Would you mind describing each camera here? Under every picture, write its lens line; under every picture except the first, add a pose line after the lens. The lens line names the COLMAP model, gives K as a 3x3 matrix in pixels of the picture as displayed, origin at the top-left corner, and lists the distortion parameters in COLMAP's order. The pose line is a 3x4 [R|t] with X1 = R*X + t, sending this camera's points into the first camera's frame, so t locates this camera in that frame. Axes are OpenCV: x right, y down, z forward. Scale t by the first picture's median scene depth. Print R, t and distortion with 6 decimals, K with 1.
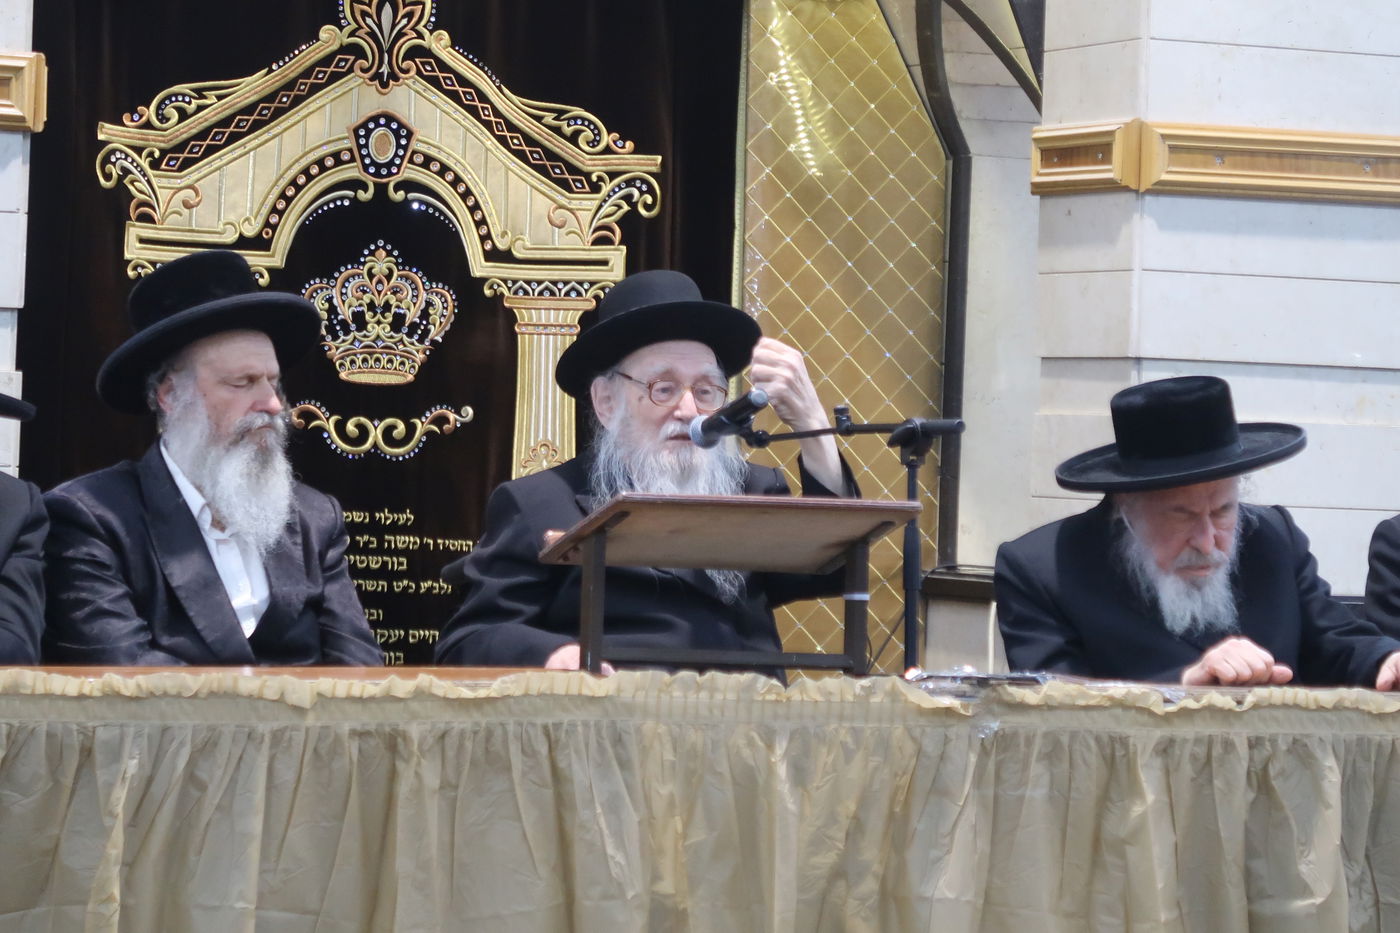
lens RADIAL K [[4945.4, 0, 709.9], [0, 4945.4, 327.1], [0, 0, 1]] dist [0.080833, -1.997155]
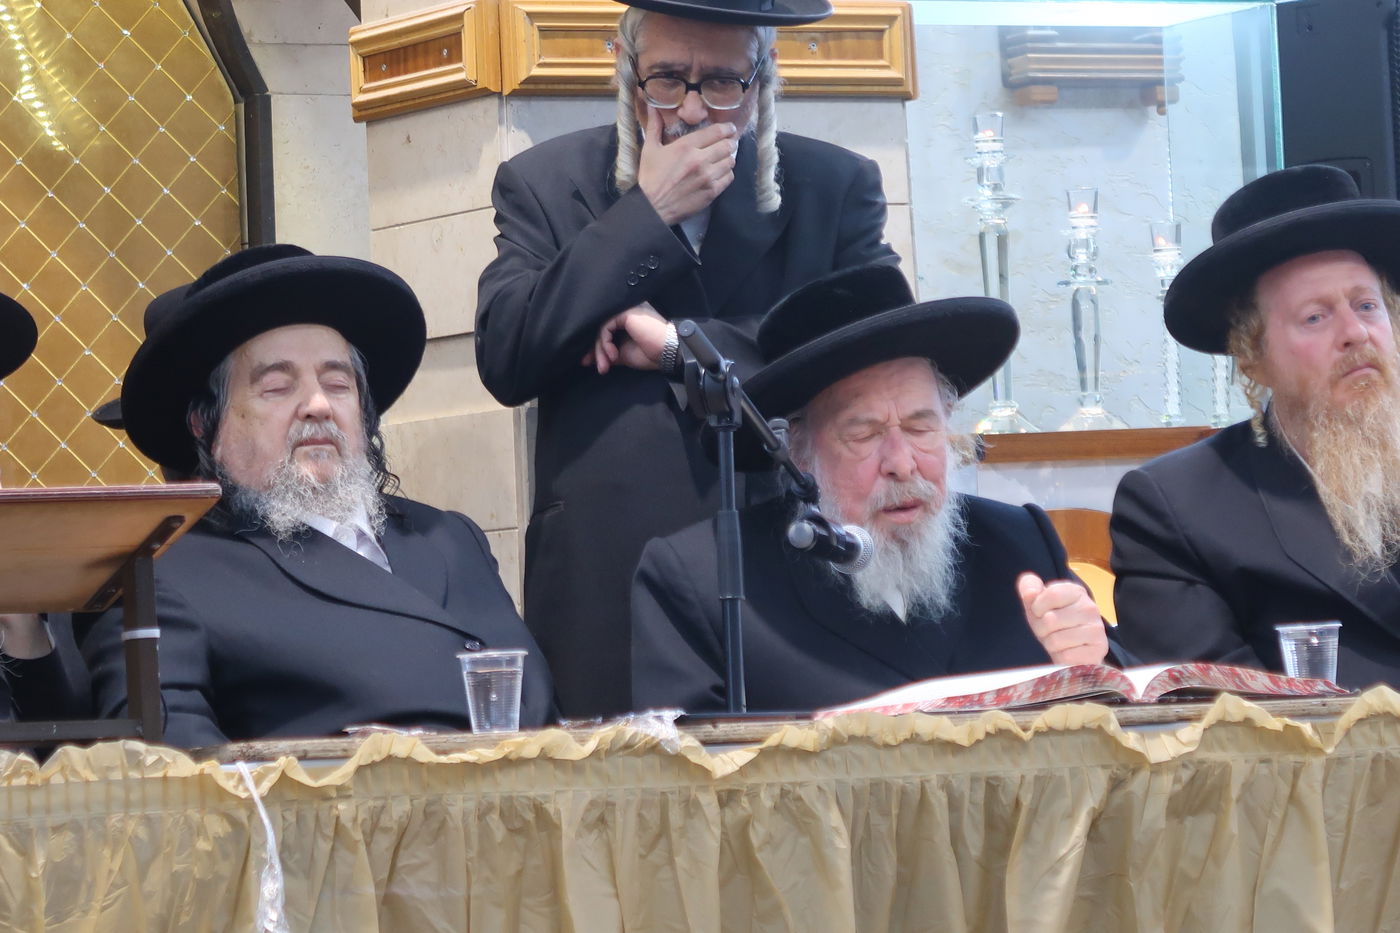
lens RADIAL K [[6198.0, 0, 694.2], [0, 6198.0, 232.4], [0, 0, 1]] dist [0.088153, -2.947011]
pose [[0.990547, -0.068360, 0.118924, 0.005868], [0.074600, 0.996017, -0.048834, 0.035381], [-0.115112, 0.057244, 0.991702, 0.101814]]
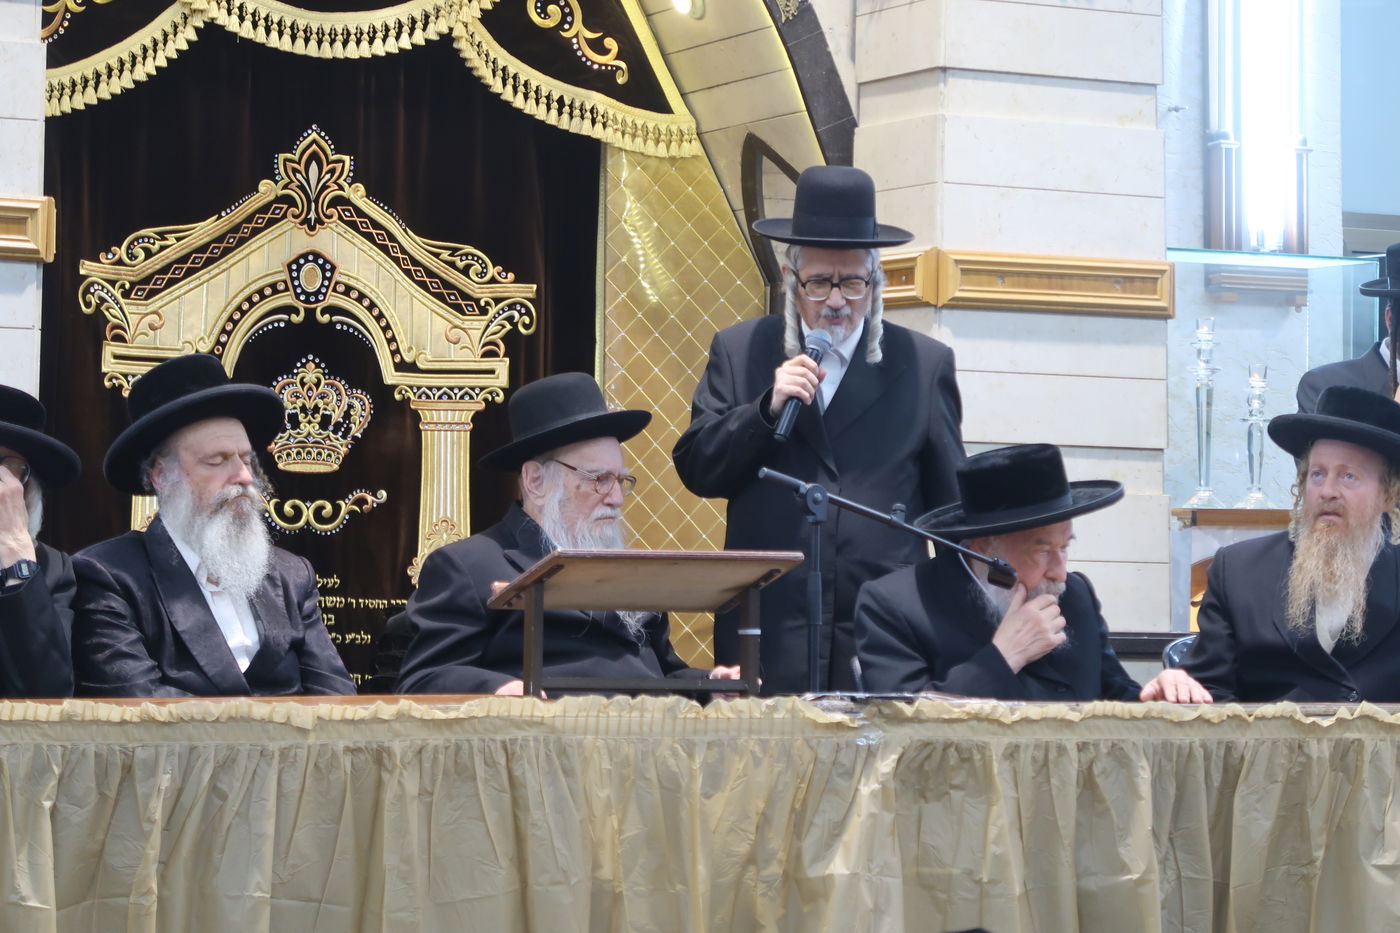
lens RADIAL K [[3890.6, 0, 700.2], [0, 3890.6, 323.6], [0, 0, 1]] dist [0.050790, -0.402302]
pose [[0.997835, -0.010026, 0.064992, -0.032916], [0.012171, 0.999391, -0.032694, 0.007394], [-0.064625, 0.033415, 0.997350, 0.032722]]
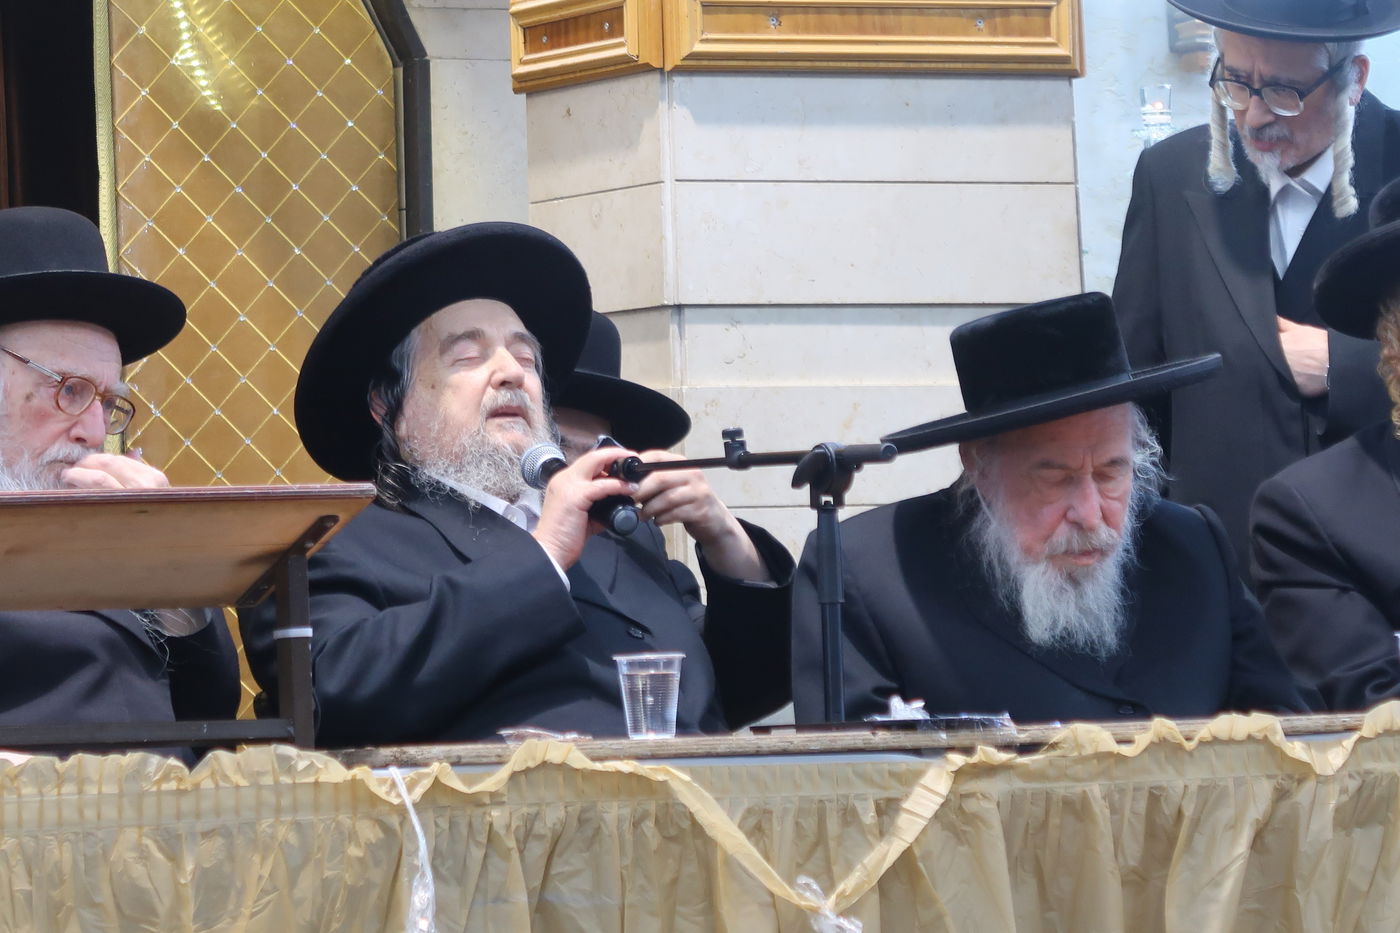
lens RADIAL K [[6198.0, 0, 694.2], [0, 6198.0, 232.4], [0, 0, 1]] dist [0.088153, -2.947011]
pose [[0.993922, -0.058464, 0.093283, 0.006622], [0.061972, 0.997458, -0.035158, 0.024996], [-0.090991, 0.040726, 0.995019, 0.111797]]
